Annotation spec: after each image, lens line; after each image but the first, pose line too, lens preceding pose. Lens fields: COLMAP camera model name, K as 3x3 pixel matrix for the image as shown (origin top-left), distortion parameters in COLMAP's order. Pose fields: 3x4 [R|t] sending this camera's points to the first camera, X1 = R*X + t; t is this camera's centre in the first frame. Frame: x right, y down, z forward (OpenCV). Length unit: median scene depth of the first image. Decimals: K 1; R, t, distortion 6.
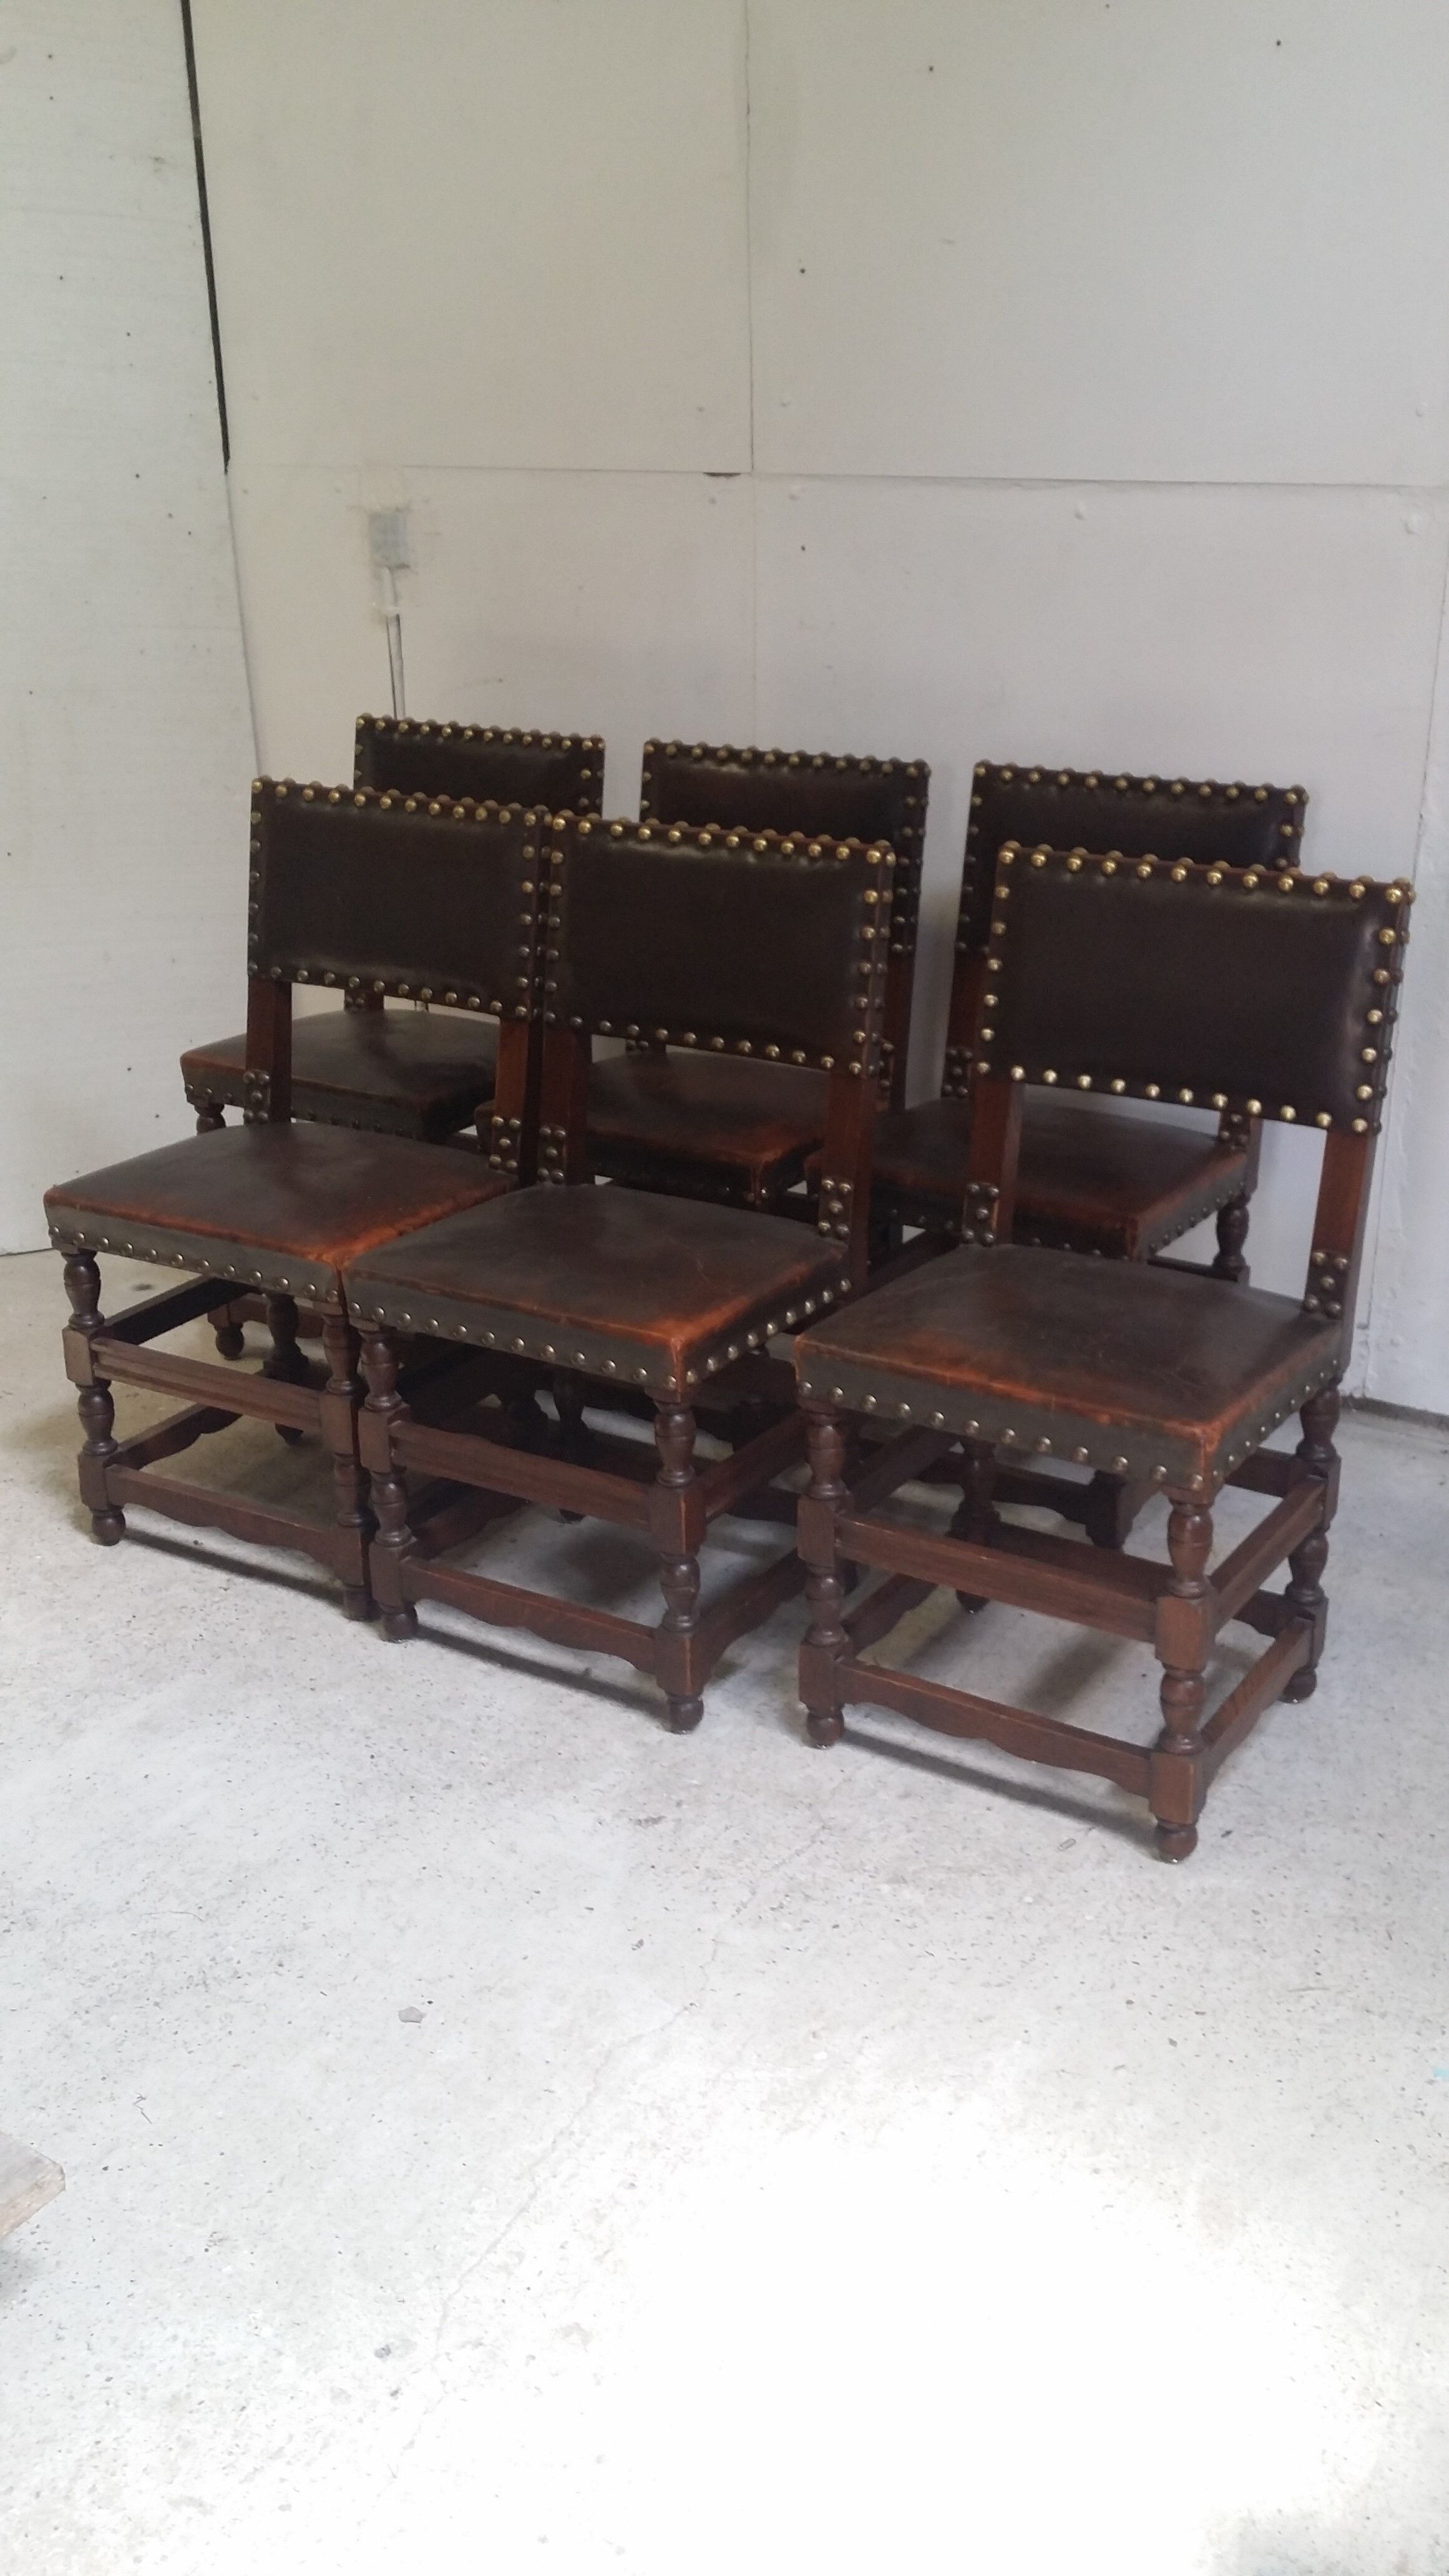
lens RADIAL K [[2401.8, 0, 724.5], [0, 2401.8, 1288.0], [0, 0, 1]] dist [0.018103, -0.099766]
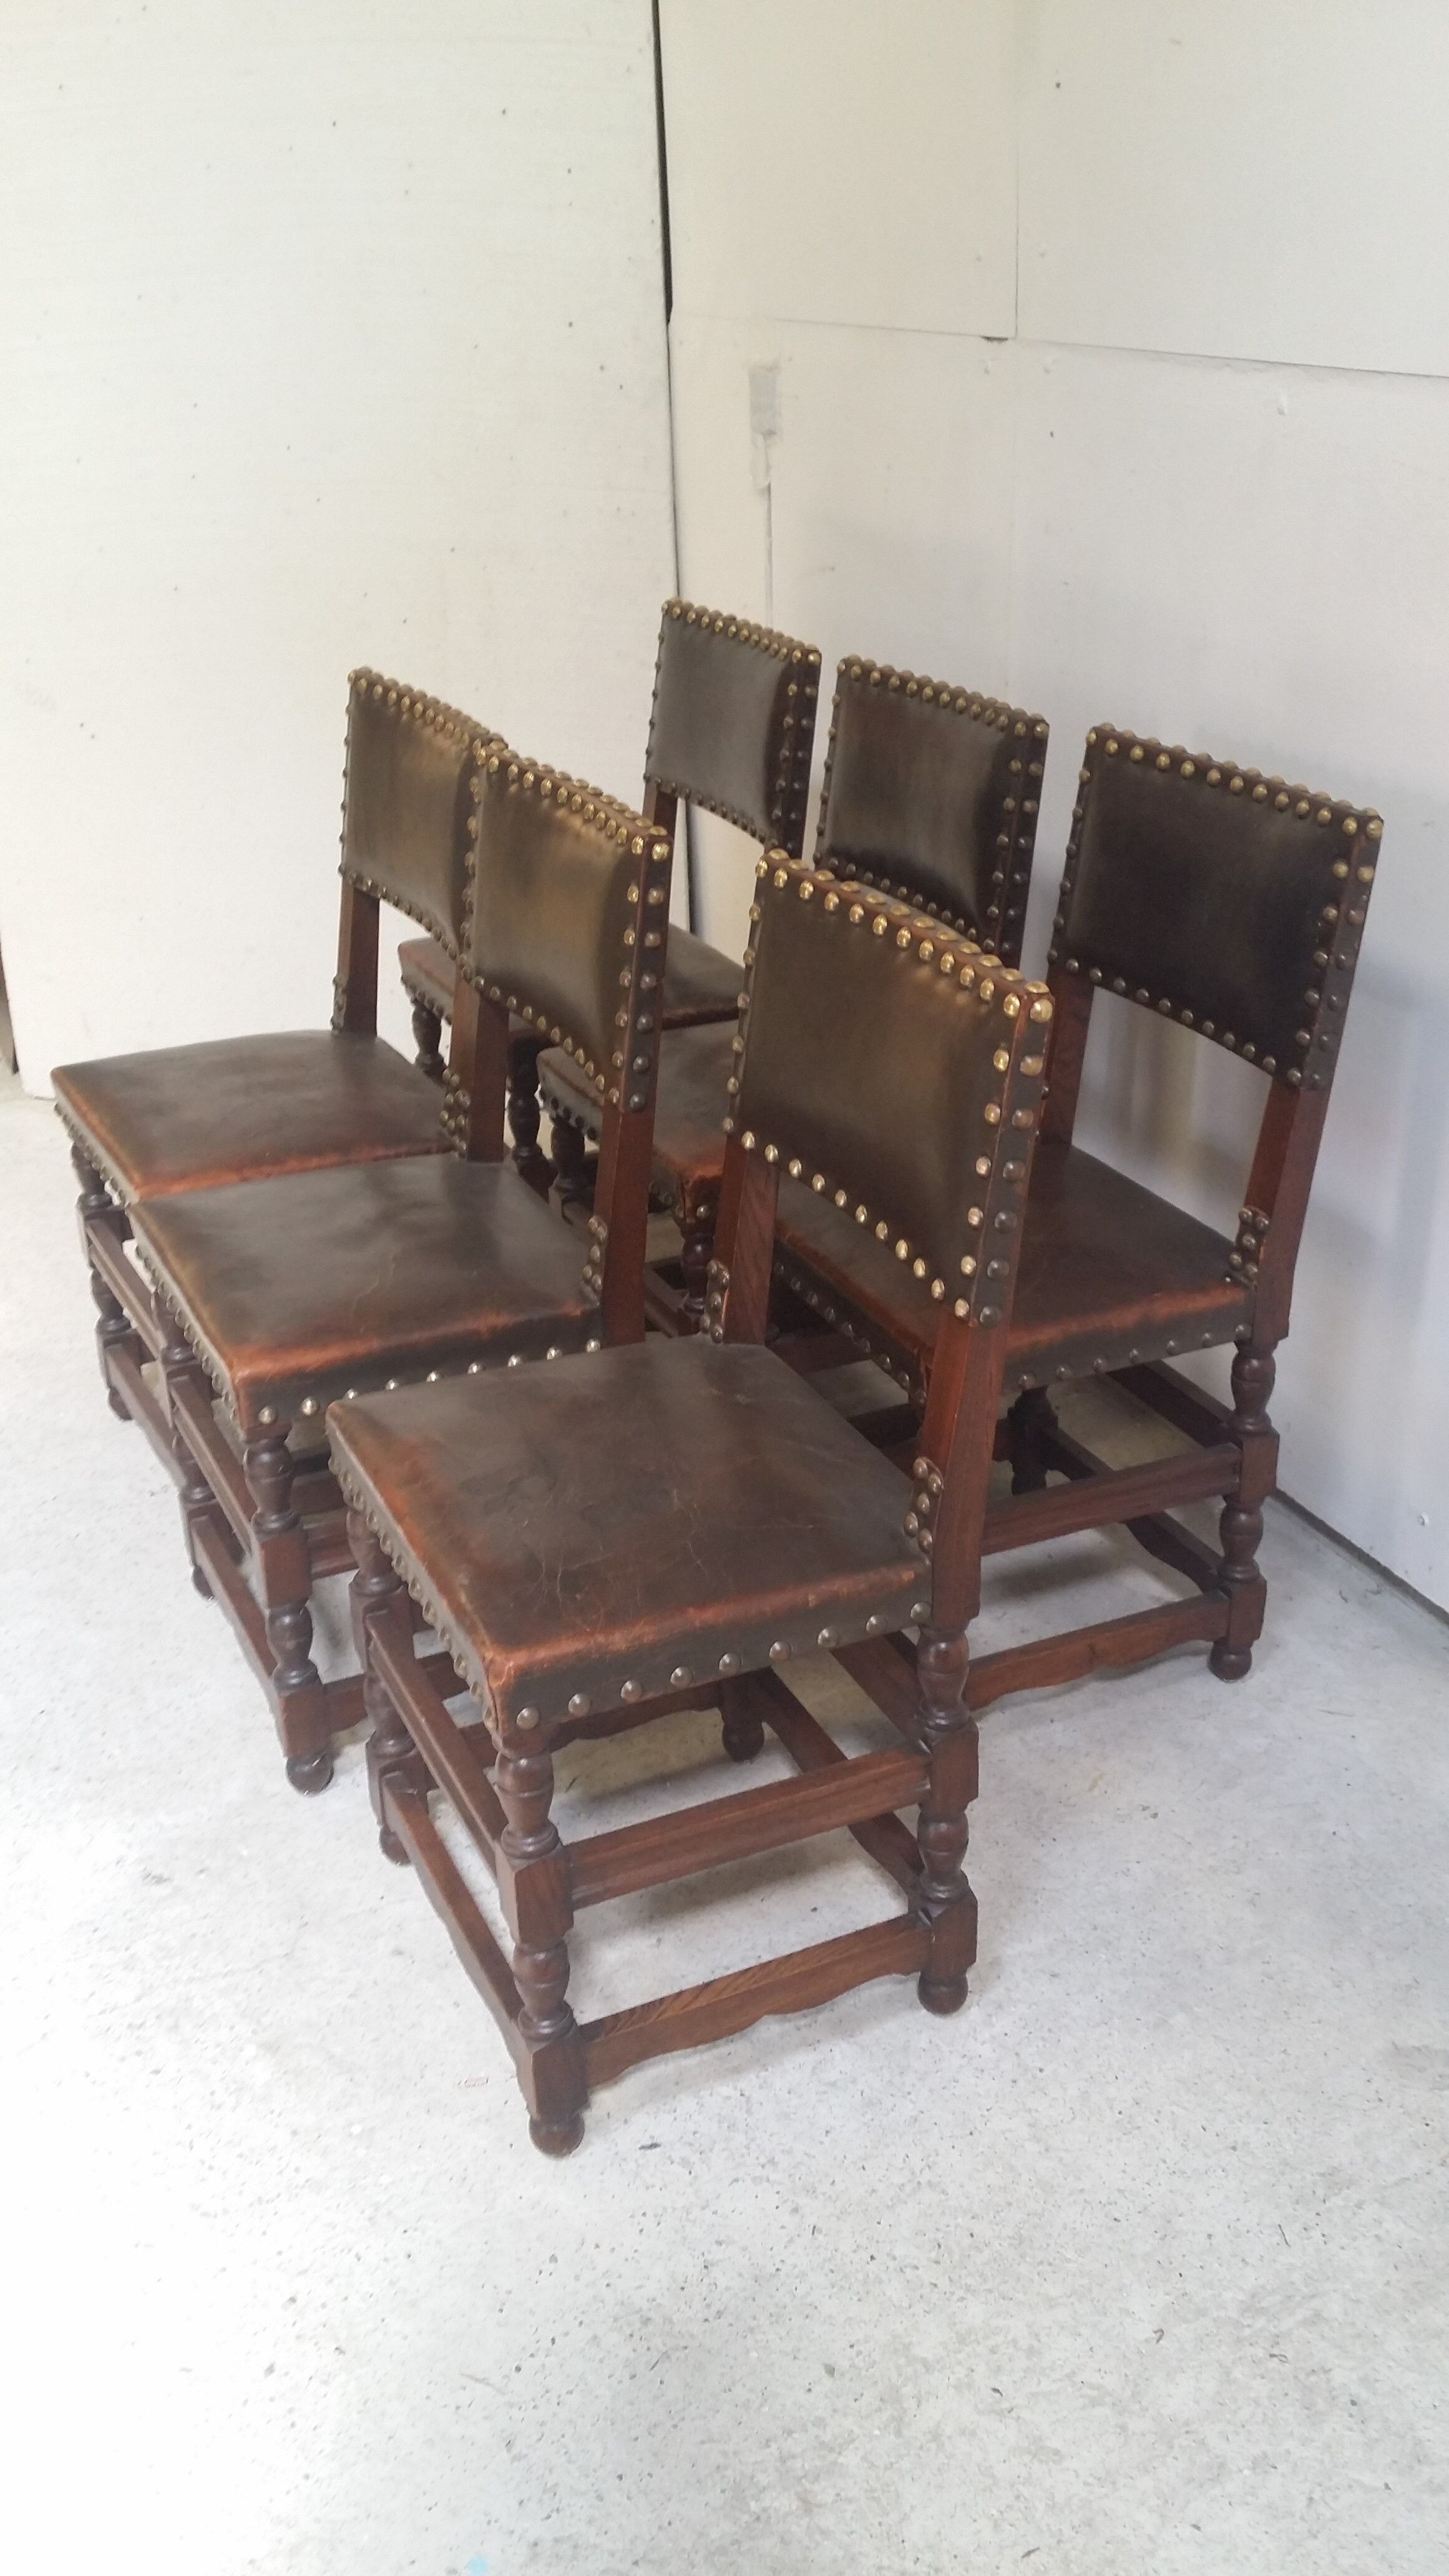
lens RADIAL K [[2401.8, 0, 724.5], [0, 2401.8, 1288.0], [0, 0, 1]] dist [0.018103, -0.099766]
pose [[0.842703, 0.211378, -0.495147, 0.425252], [-0.174152, 0.977280, 0.120808, -0.111266], [0.509433, -0.015574, 0.860369, 0.256460]]
